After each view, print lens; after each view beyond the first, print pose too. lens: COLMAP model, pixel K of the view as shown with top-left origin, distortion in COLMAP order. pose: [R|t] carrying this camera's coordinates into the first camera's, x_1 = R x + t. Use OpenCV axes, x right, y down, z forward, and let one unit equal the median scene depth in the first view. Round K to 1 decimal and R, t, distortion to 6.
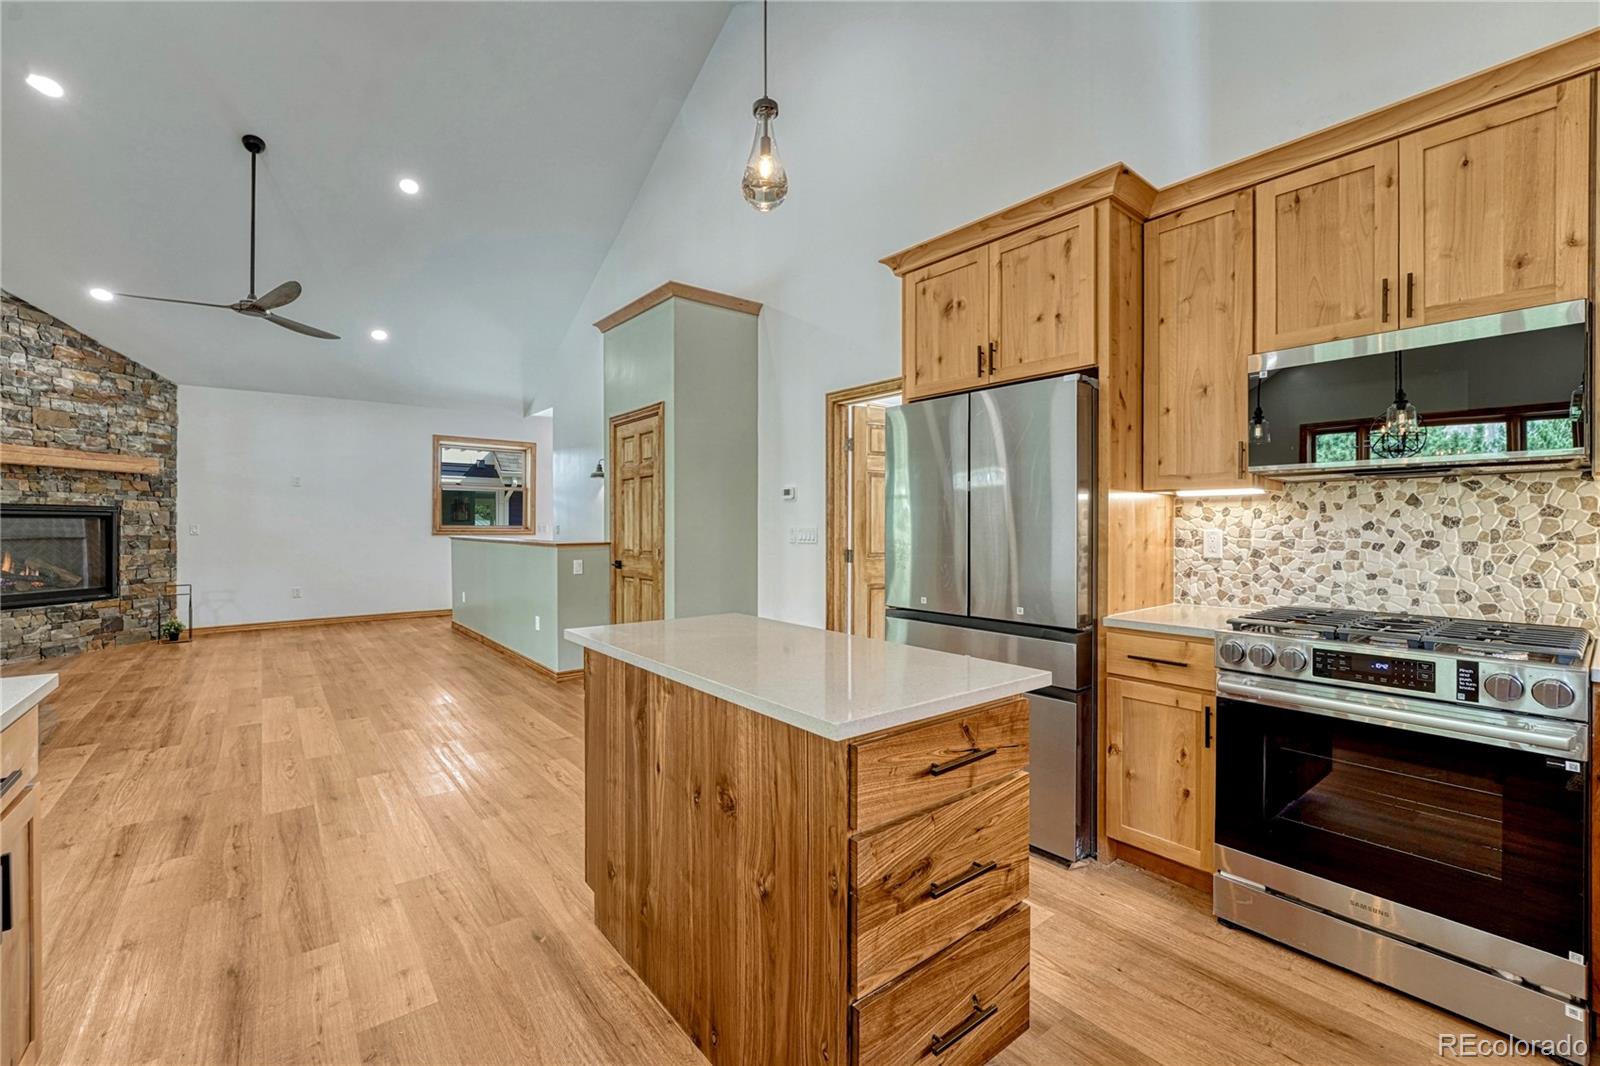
lens RADIAL K [[670.4, 0, 796.6], [0, 670.4, 525.6], [0, 0, 1]] dist [-0.015740, 0.003575]
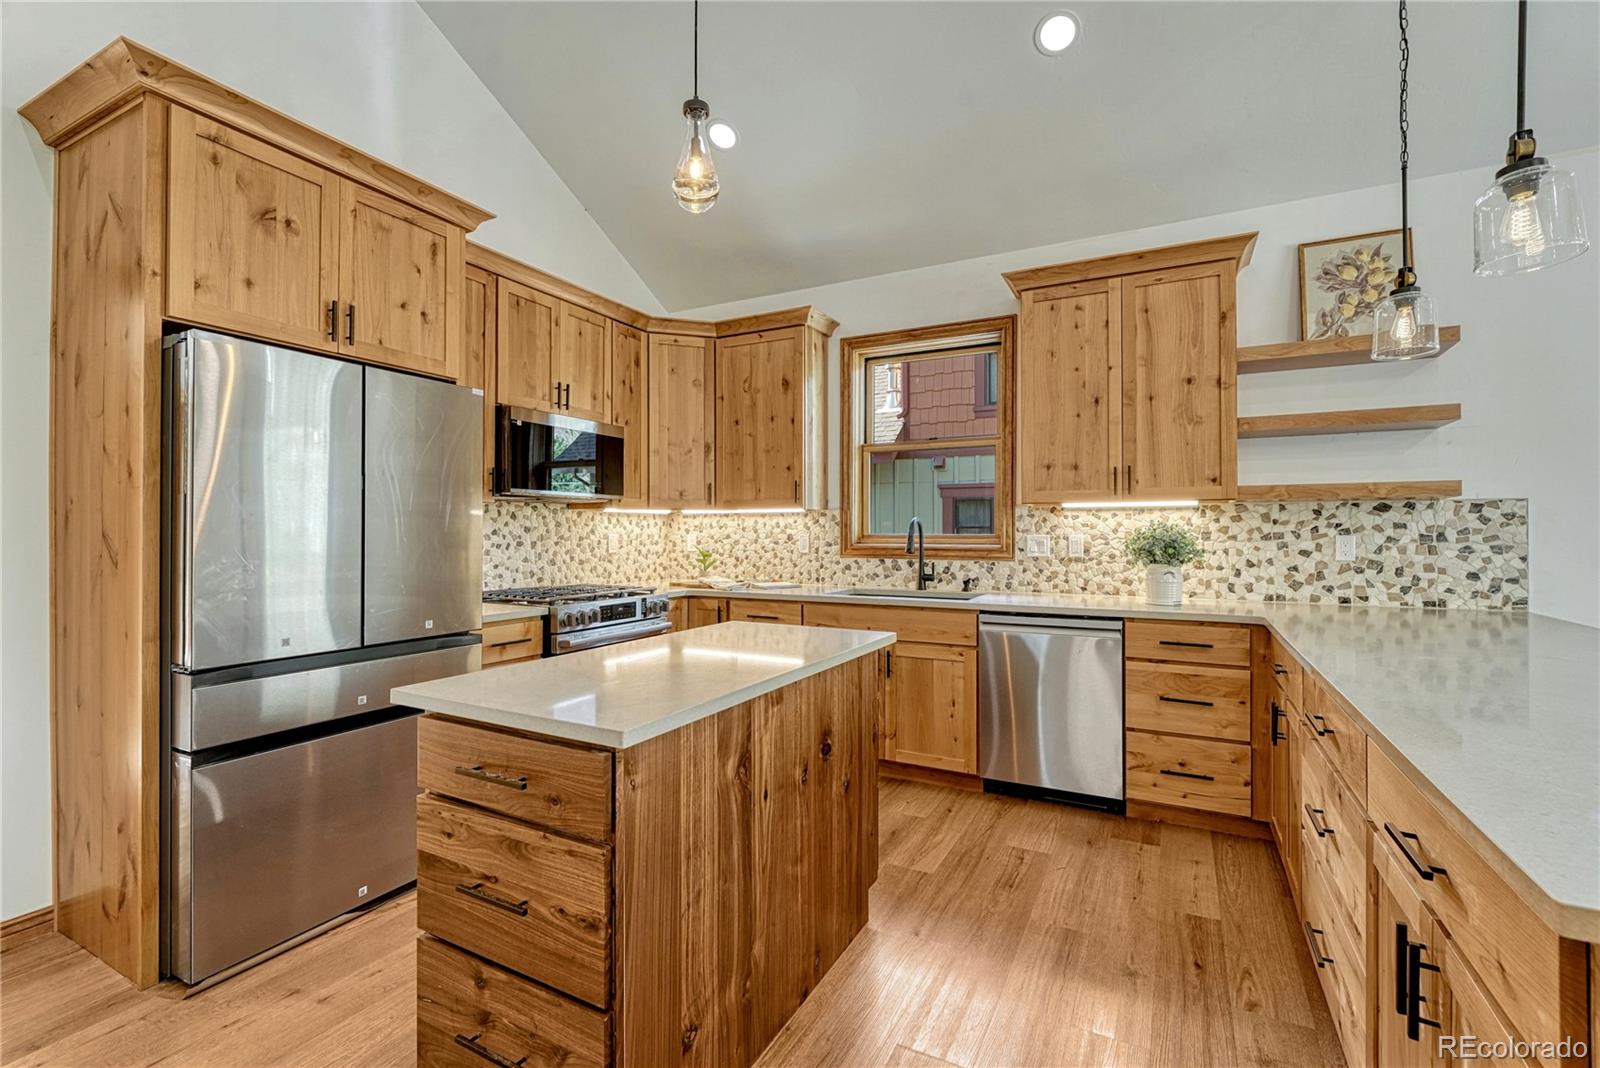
lens RADIAL K [[702.8, 0, 800.5], [0, 702.8, 529.9], [0, 0, 1]] dist [-0.005346, -0.000240]
pose [[-0.398419, 0.002283, 0.917200, -0.770391], [0.000254, 0.999997, -0.002379, -0.000695], [-0.917203, -0.000715, -0.398419, 0.926604]]
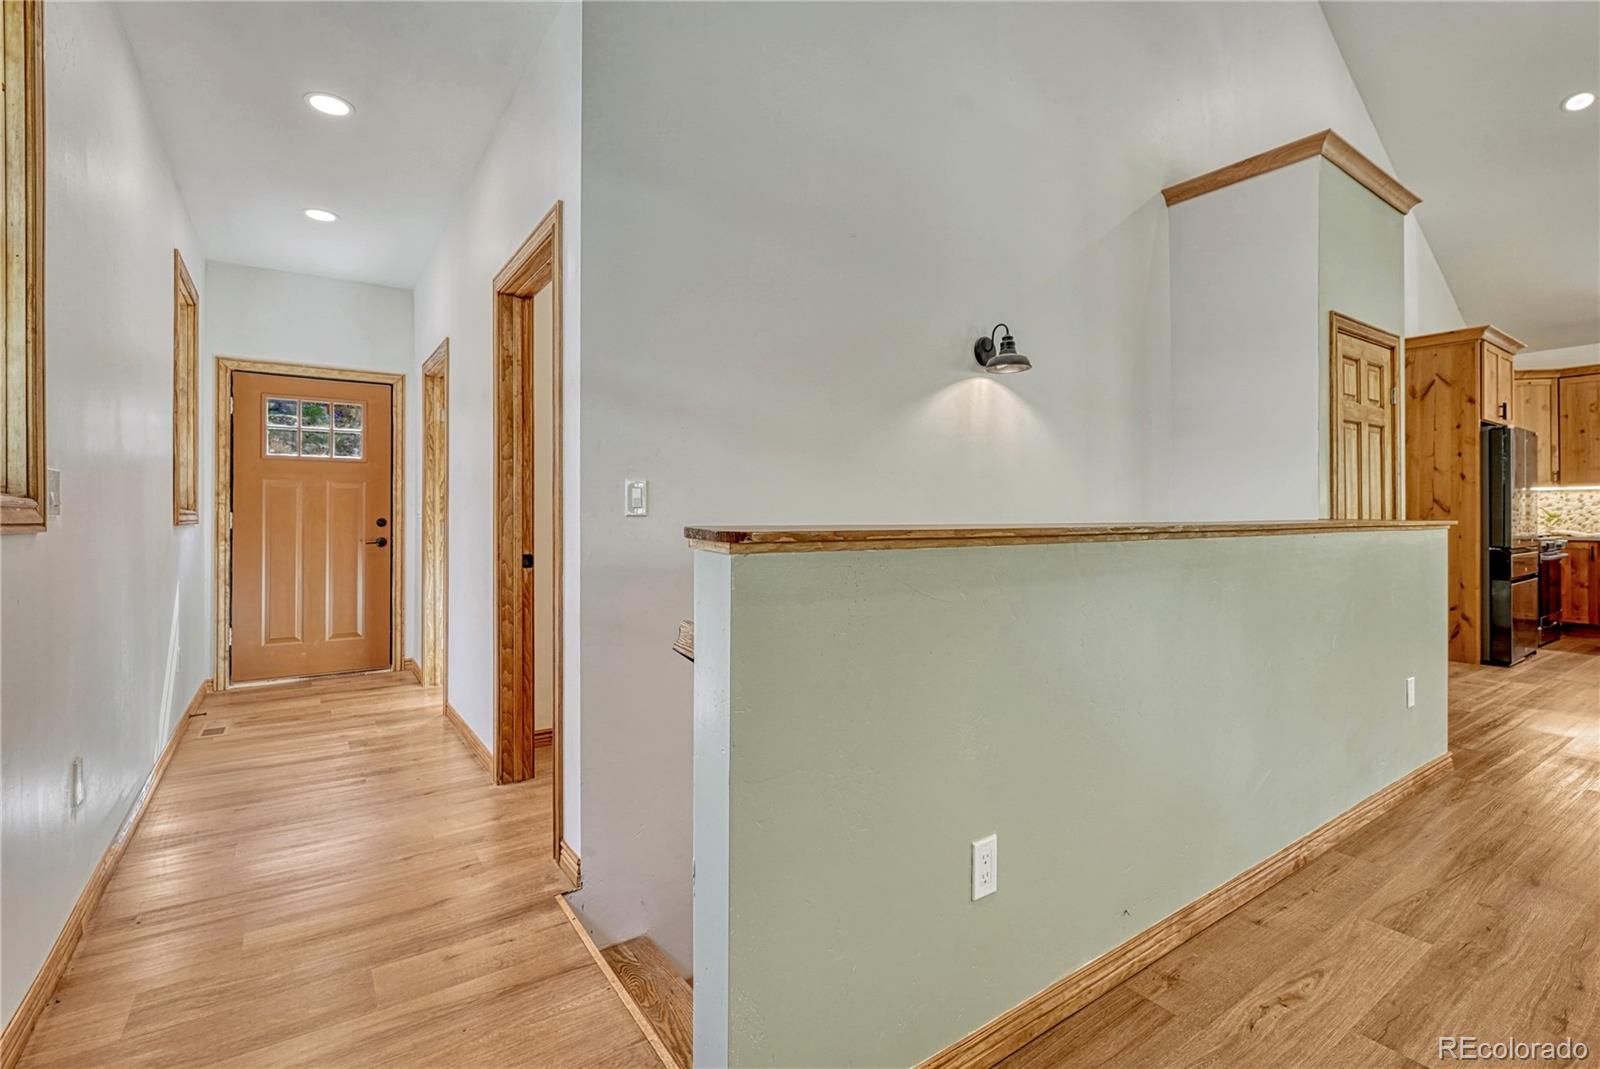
lens RADIAL K [[723.1, 0, 795.7], [0, 723.1, 512.5], [0, 0, 1]] dist [0.003003, 0.000686]
pose [[0.072785, 0.003286, 0.997342, -2.106363], [0.003345, 0.999988, -0.003539, 0.041874], [-0.997342, 0.003594, 0.072773, 3.158481]]
